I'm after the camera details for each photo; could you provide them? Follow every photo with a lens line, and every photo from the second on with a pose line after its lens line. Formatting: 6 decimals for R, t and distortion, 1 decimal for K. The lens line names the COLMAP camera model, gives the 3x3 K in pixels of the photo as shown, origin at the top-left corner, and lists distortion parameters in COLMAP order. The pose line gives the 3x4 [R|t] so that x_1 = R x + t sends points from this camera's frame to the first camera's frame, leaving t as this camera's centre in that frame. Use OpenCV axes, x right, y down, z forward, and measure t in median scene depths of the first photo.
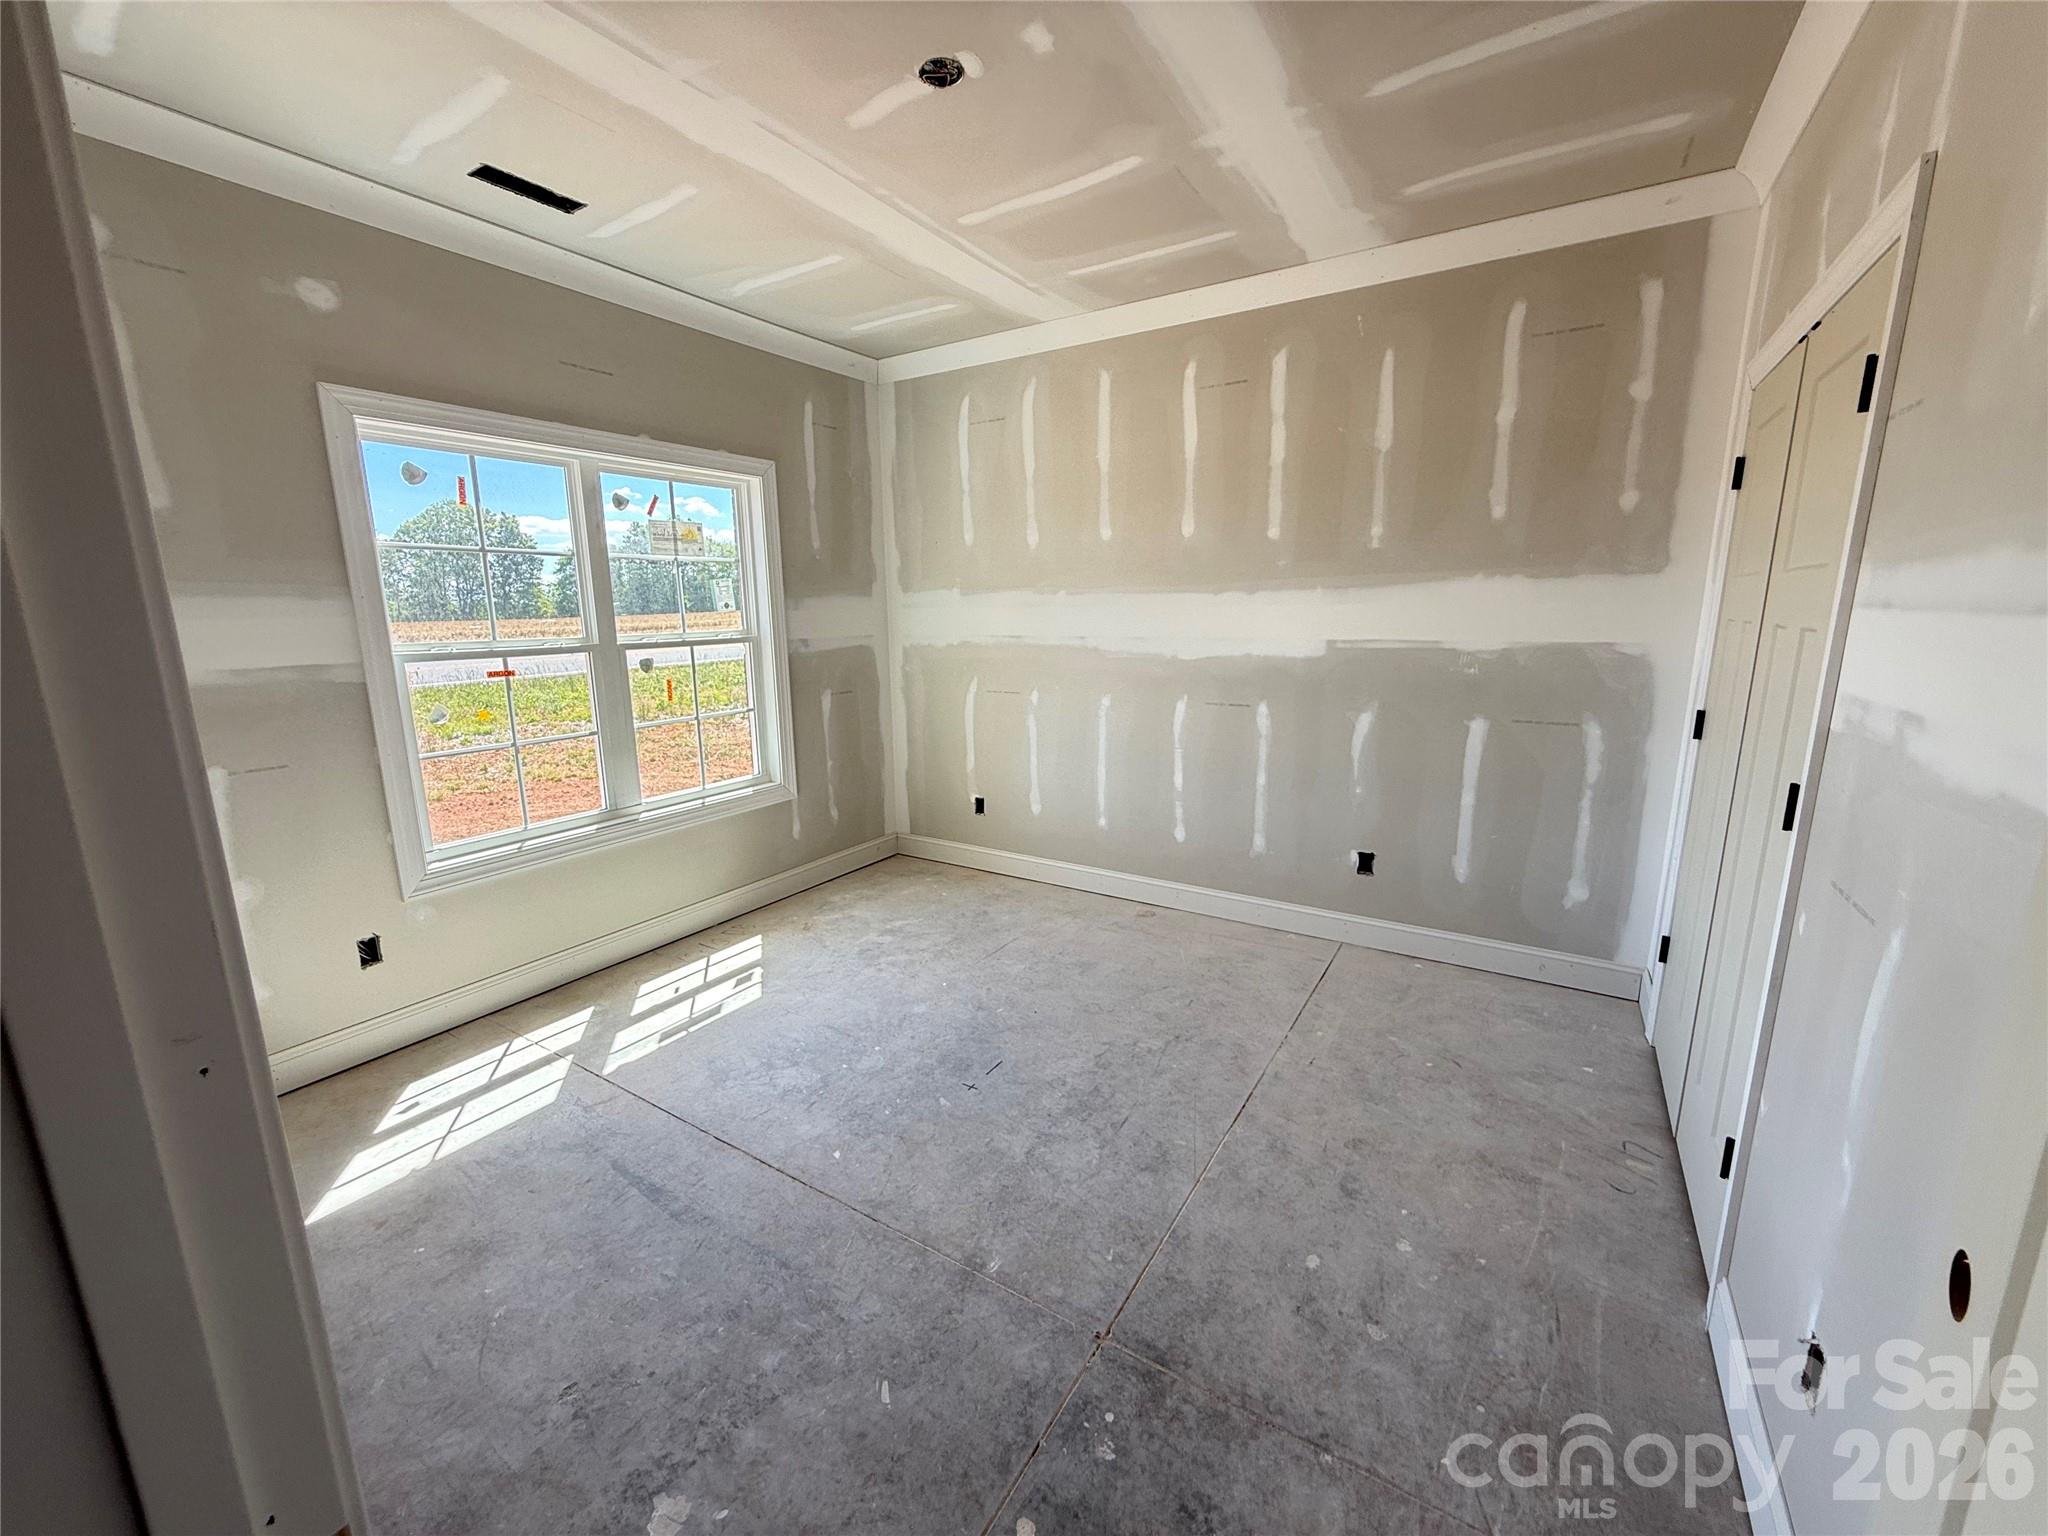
lens RADIAL K [[798.4, 0, 1024.0], [0, 798.4, 768.0], [0, 0, 1]] dist [0.000857, 0.000055]
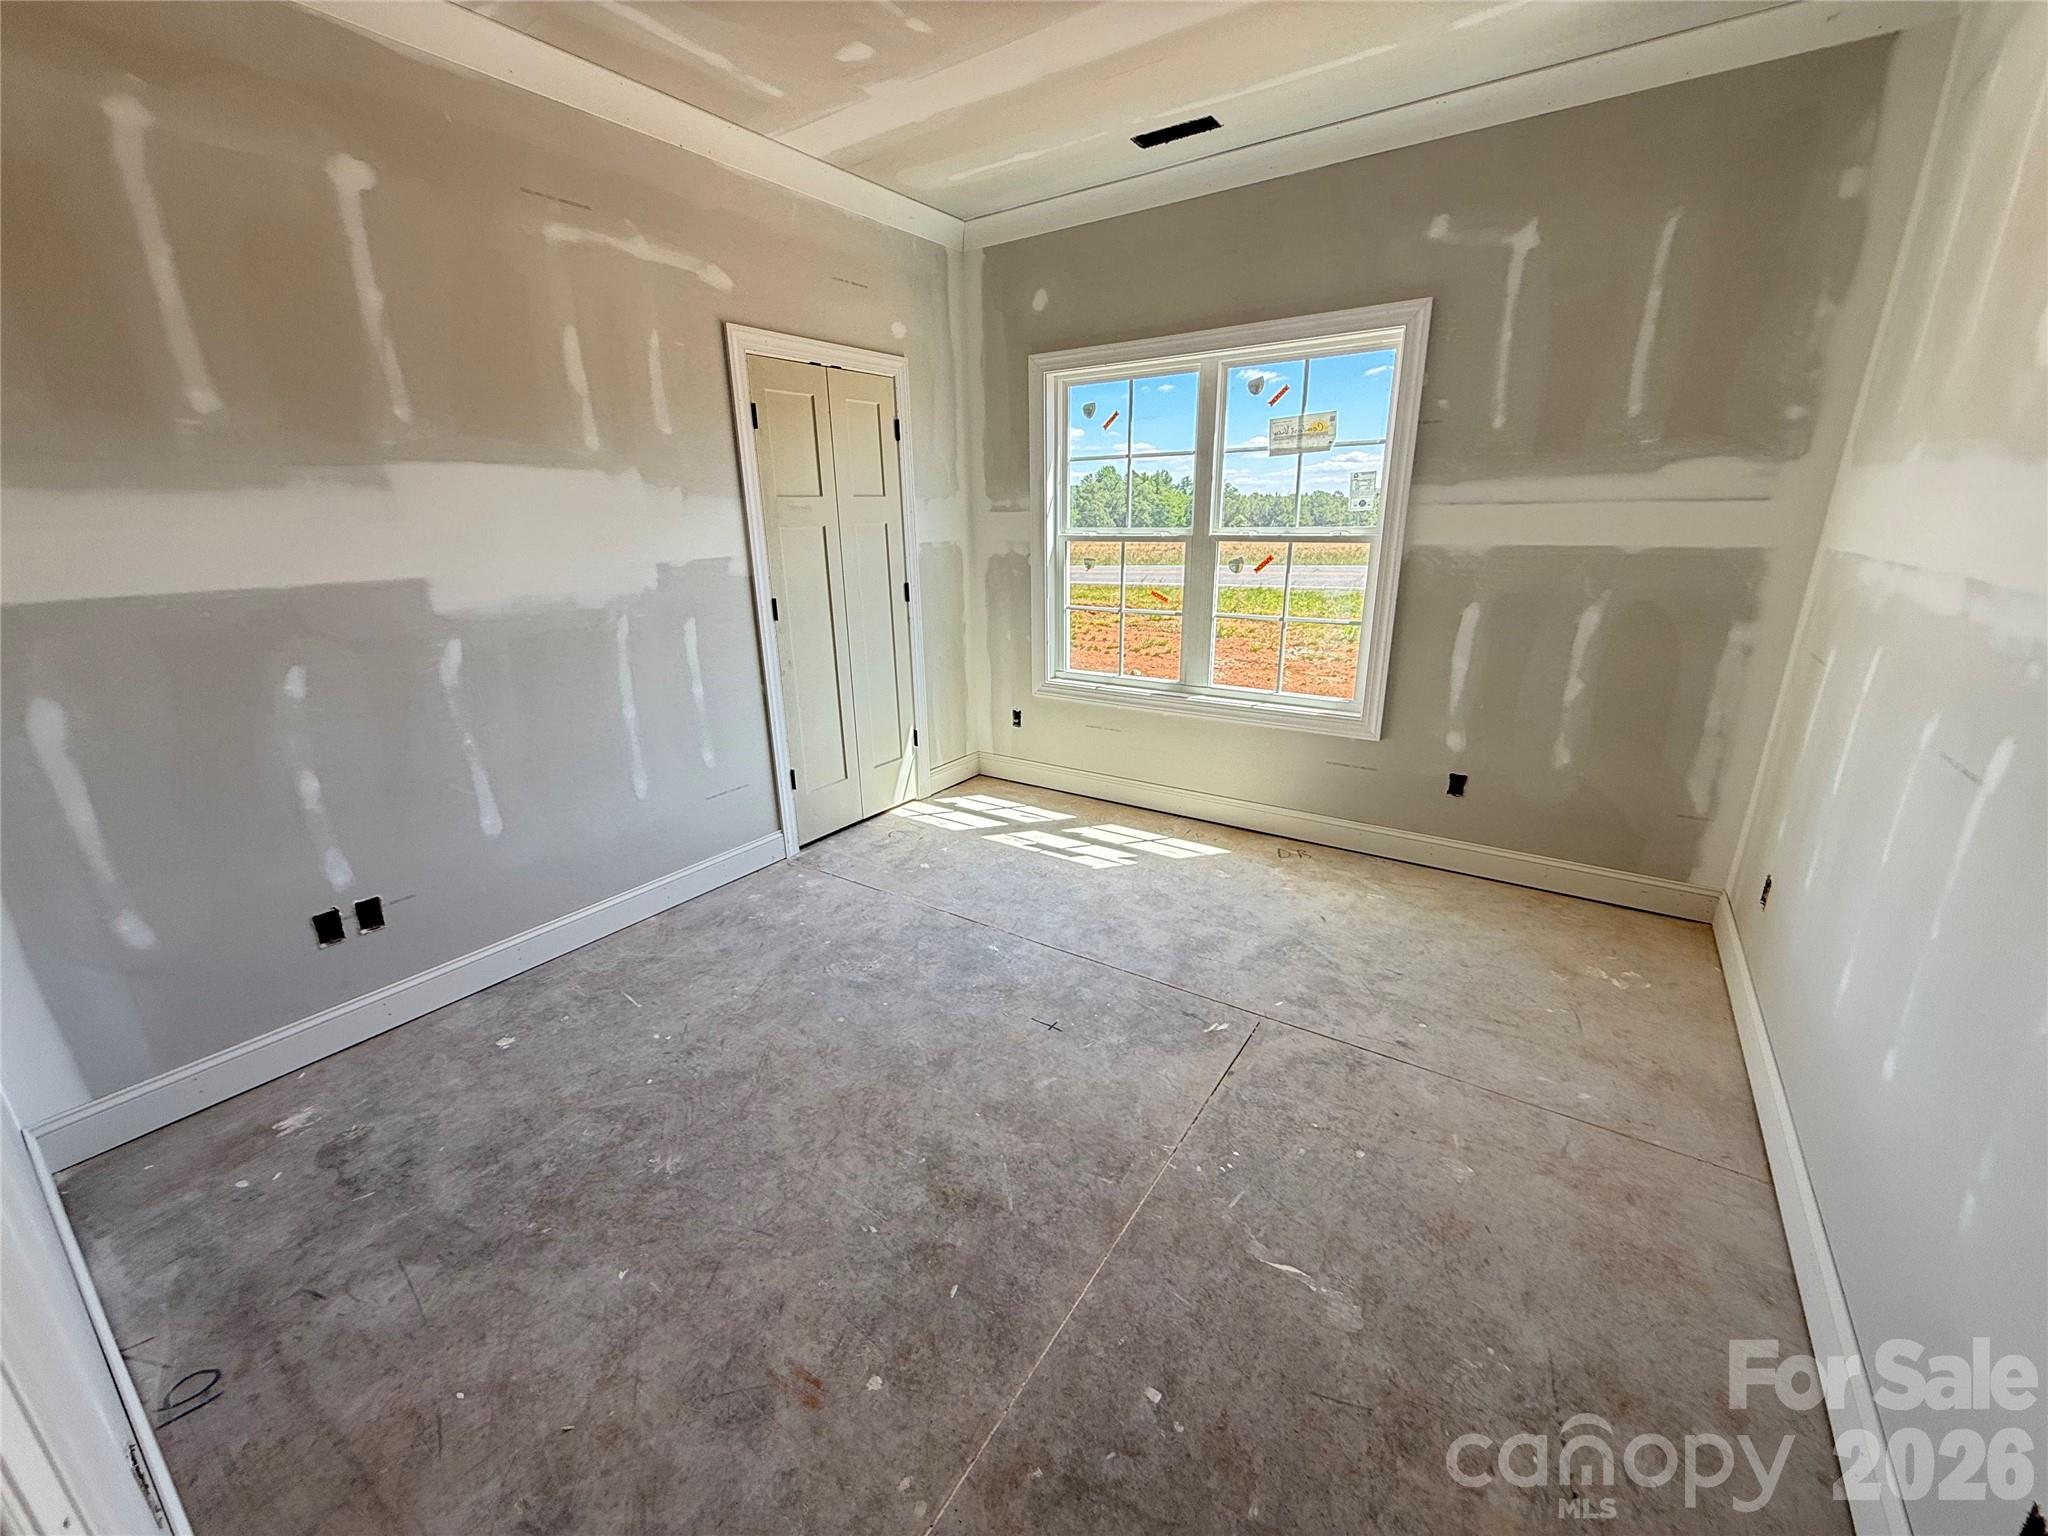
lens RADIAL K [[817.5, 0, 1024.0], [0, 817.5, 768.0], [0, 0, 1]] dist [0.001160, 0.000086]
pose [[-0.043447, 0.314106, -0.948393, 0.642095], [-0.176688, 0.931910, 0.316741, -0.167379], [0.983308, 0.181331, 0.015010, 0.785770]]
